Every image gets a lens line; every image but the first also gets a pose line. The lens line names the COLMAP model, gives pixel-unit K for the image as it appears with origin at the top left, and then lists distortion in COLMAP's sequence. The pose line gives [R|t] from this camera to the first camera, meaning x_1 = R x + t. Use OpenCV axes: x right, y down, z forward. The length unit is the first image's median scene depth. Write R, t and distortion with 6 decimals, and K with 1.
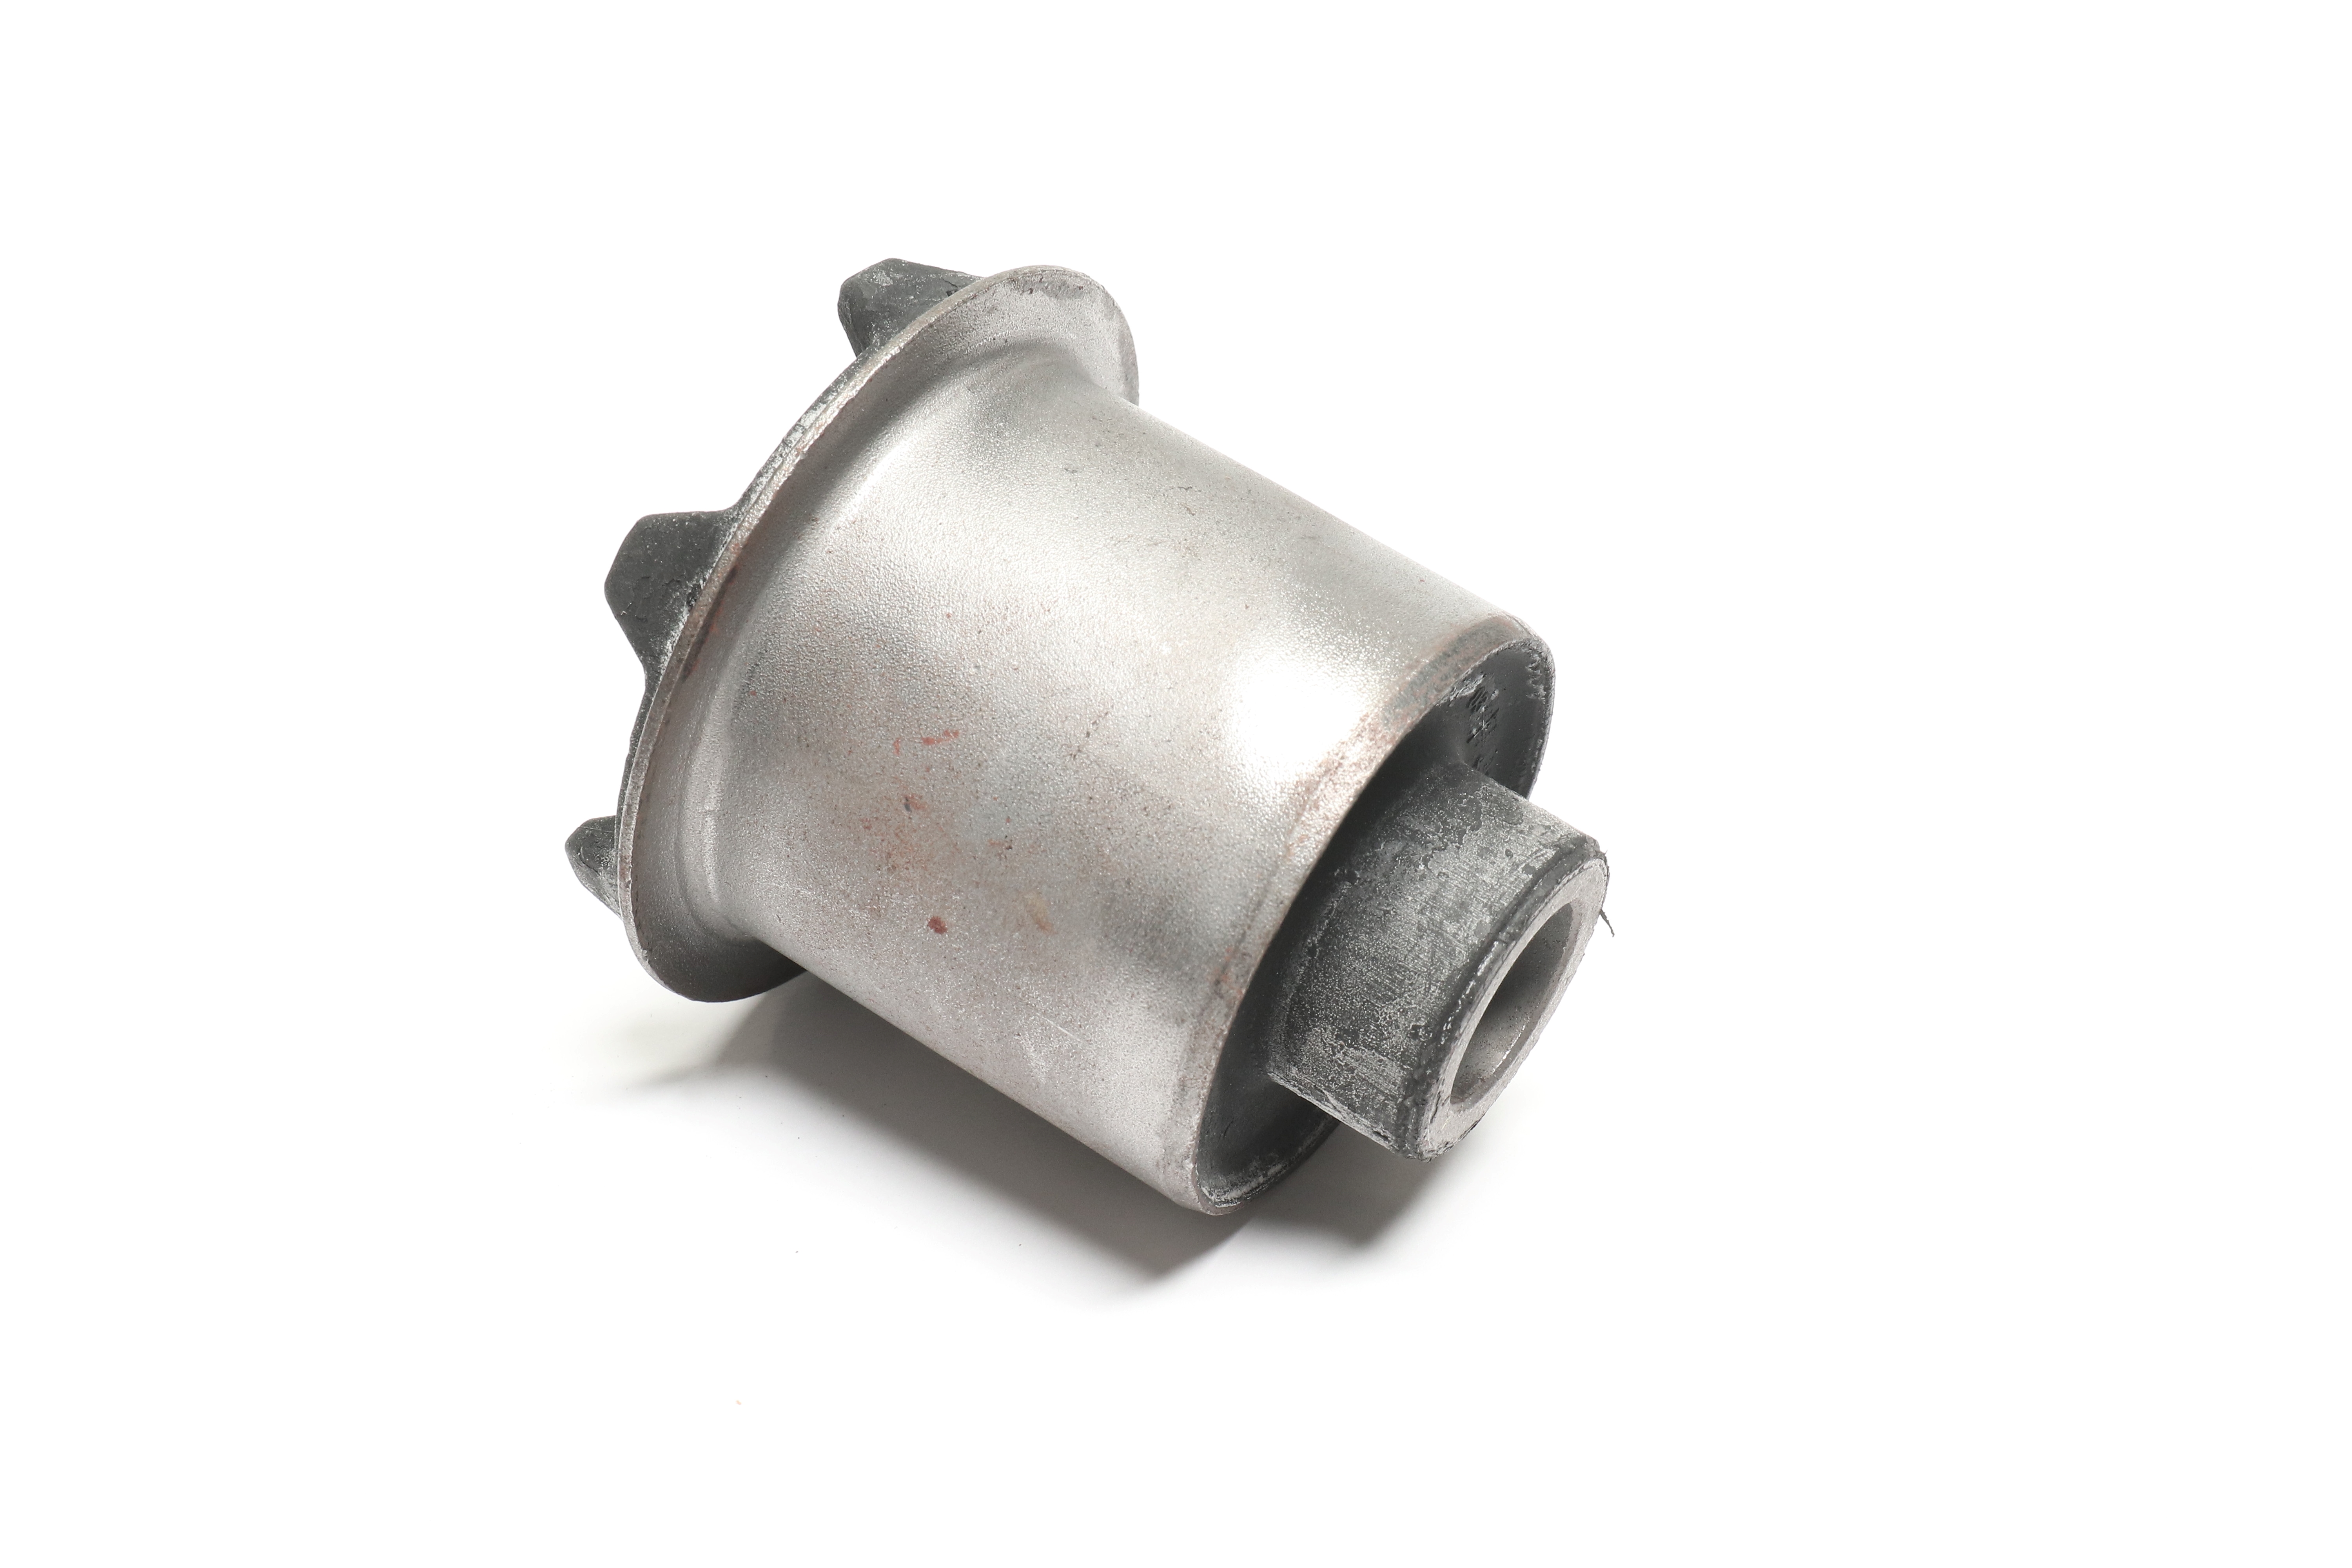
lens RADIAL K [[3836.1, 0, 1175.3], [0, 3836.1, 789.1], [0, 0, 1]] dist [-0.017501, 0.000000]
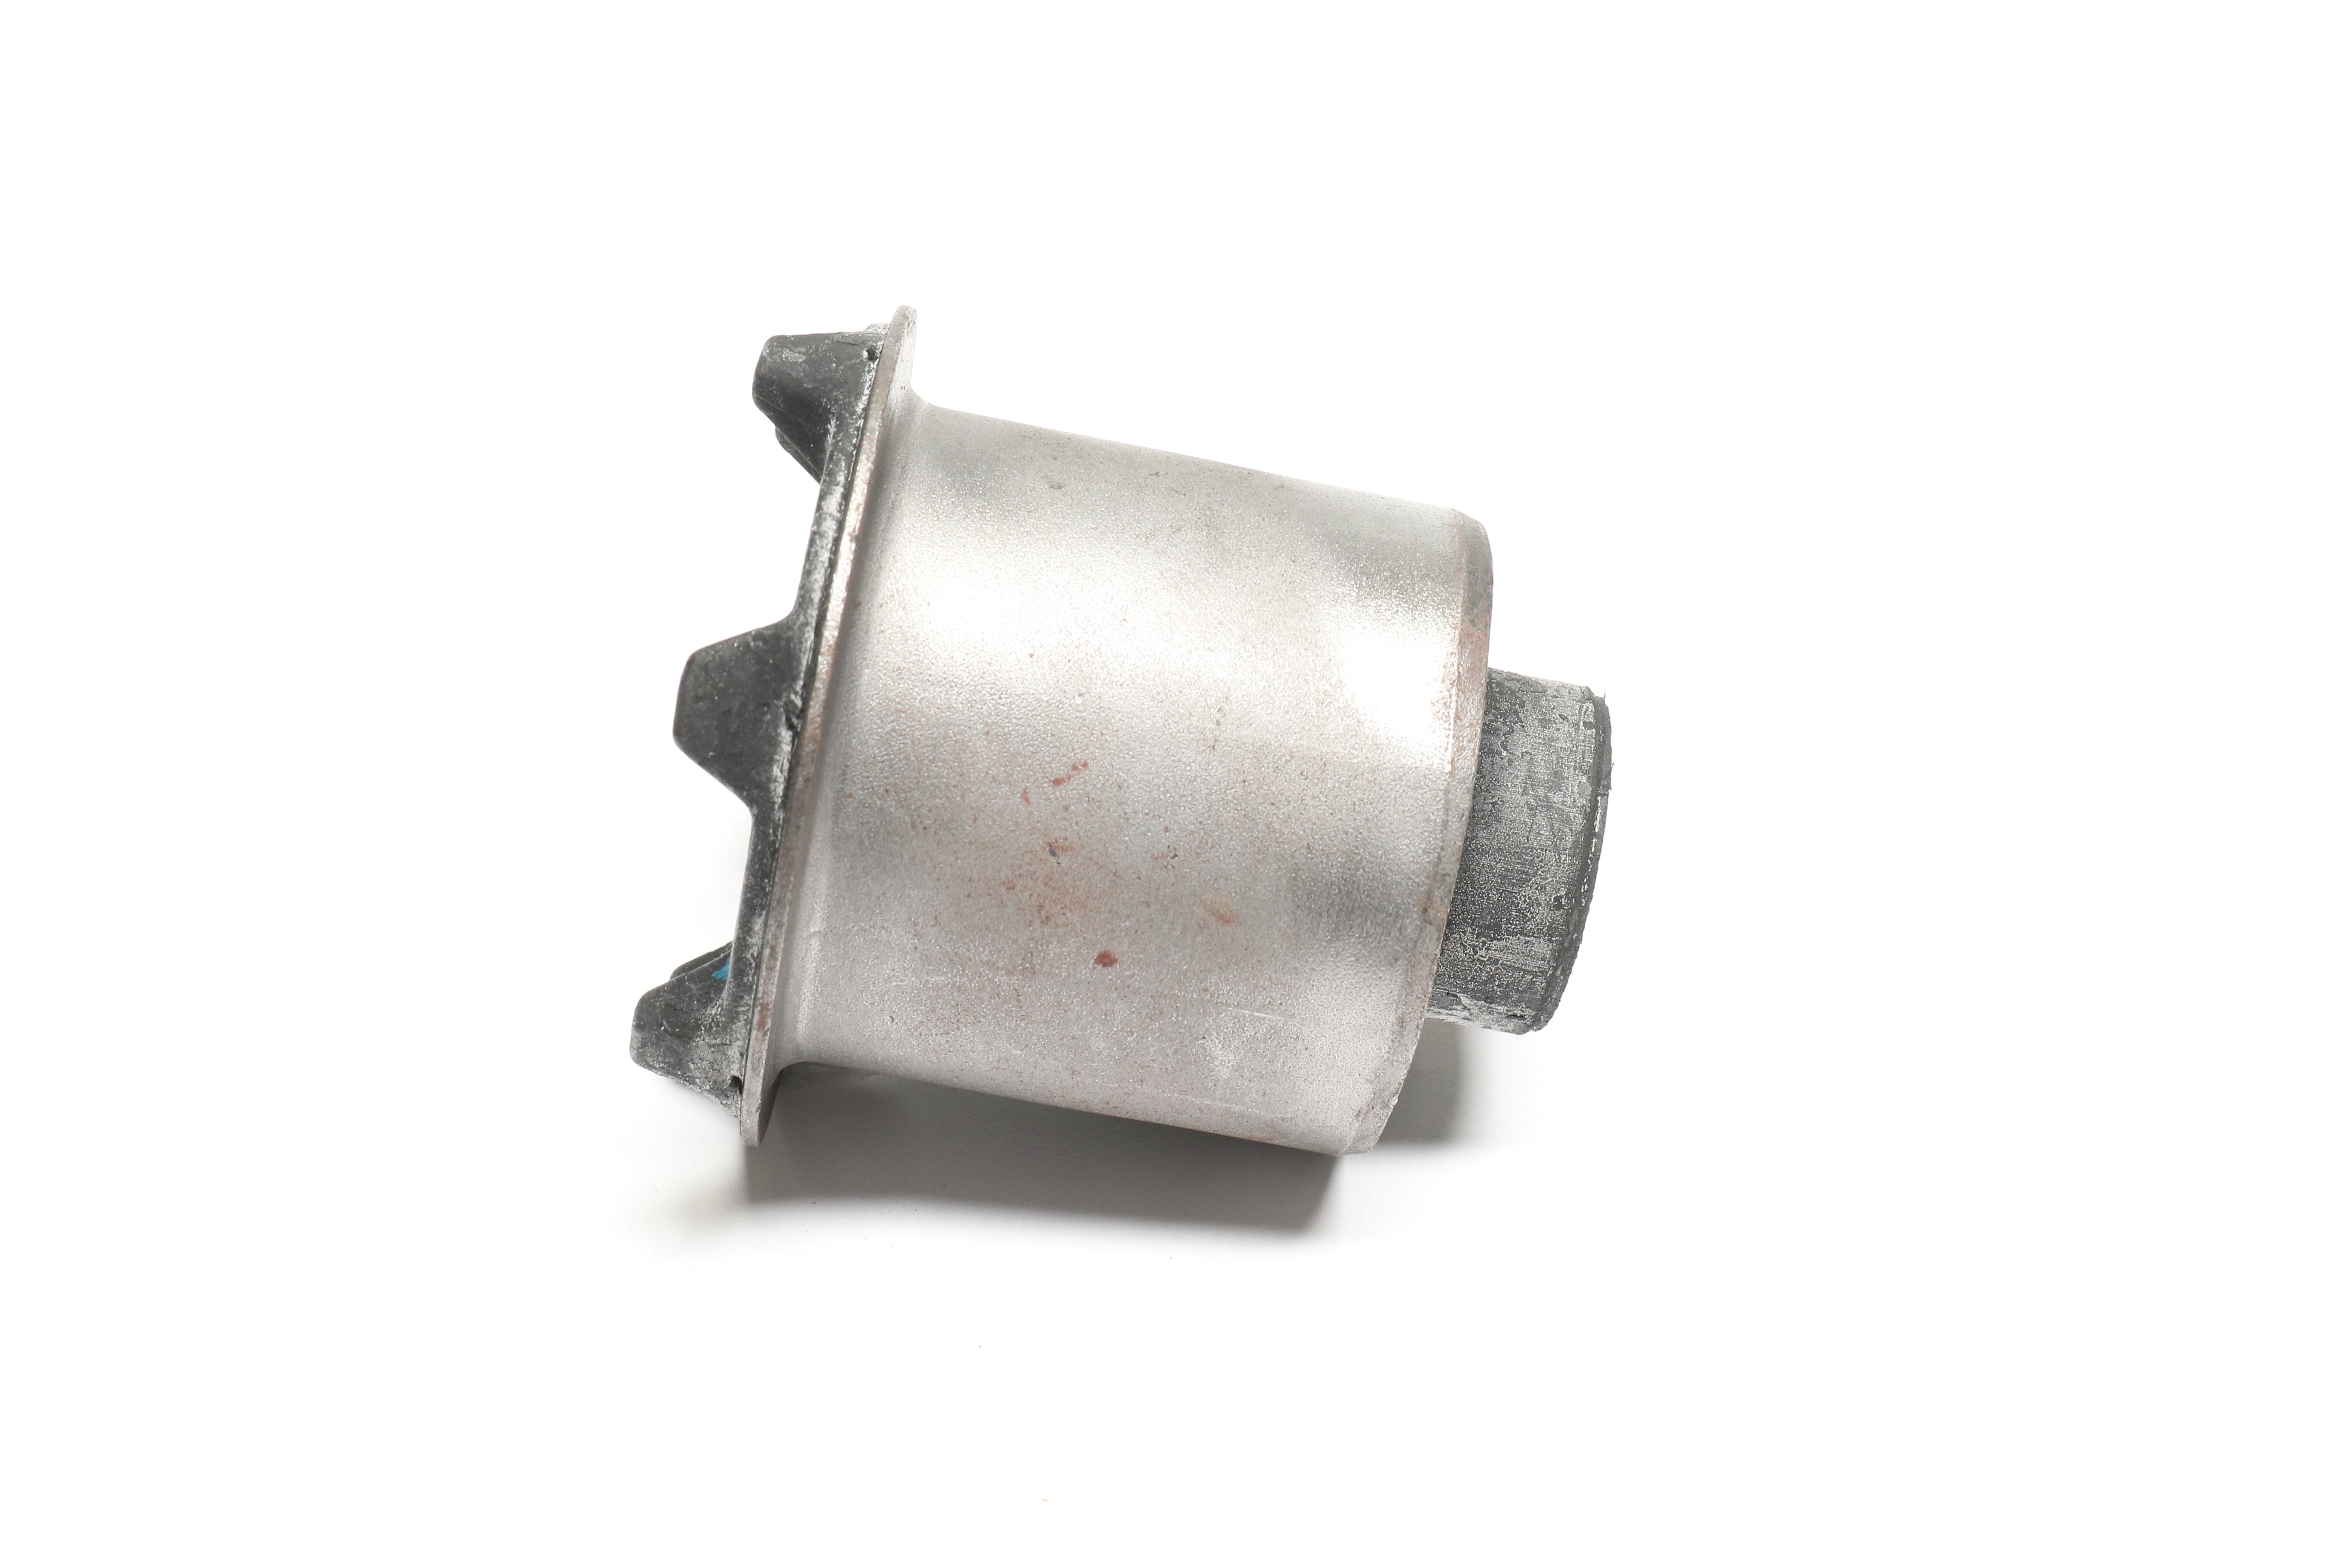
lens RADIAL K [[3836.1, 0, 1175.1], [0, 3836.1, 779.0], [0, 0, 1]] dist [-0.017501, 0.000000]
pose [[0.846111, -0.300637, 0.440129, -0.470977], [0.304106, 0.950445, 0.064597, -0.067445], [-0.437739, 0.079189, 0.895608, 0.104973]]
